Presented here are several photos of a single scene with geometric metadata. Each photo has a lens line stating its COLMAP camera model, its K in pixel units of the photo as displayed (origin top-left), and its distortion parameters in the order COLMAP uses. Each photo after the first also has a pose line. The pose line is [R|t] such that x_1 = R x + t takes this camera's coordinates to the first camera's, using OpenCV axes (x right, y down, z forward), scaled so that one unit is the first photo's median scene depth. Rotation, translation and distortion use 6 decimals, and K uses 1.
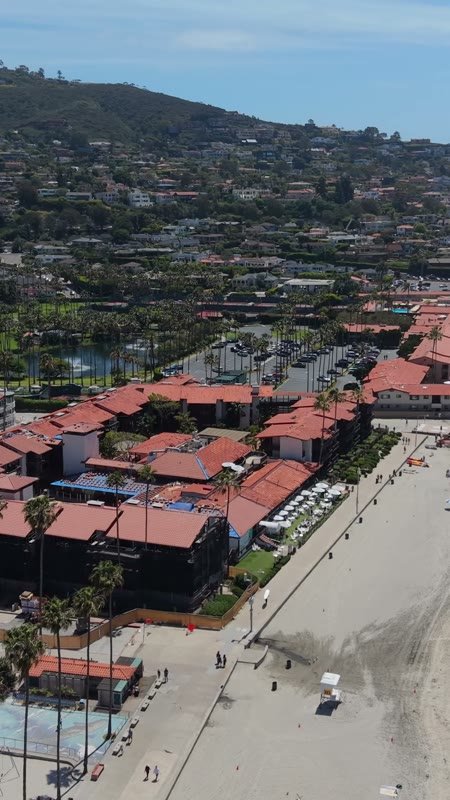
lens RADIAL K [[1034.5, 0, 225.0], [0, 1034.5, 400.0], [0, 0, 1]] dist [0.242096, -0.897454]
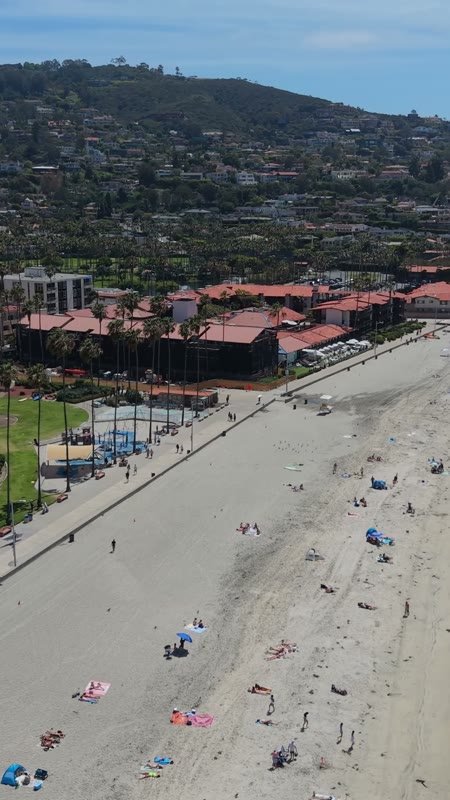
lens RADIAL K [[1034.5, 0, 225.0], [0, 1034.5, 400.0], [0, 0, 1]] dist [0.242096, -0.897454]
pose [[0.994324, 0.022957, -0.103889, 0.017685], [-0.022928, 0.999736, 0.001473, 0.042826], [0.103895, 0.000918, 0.994588, -0.108902]]
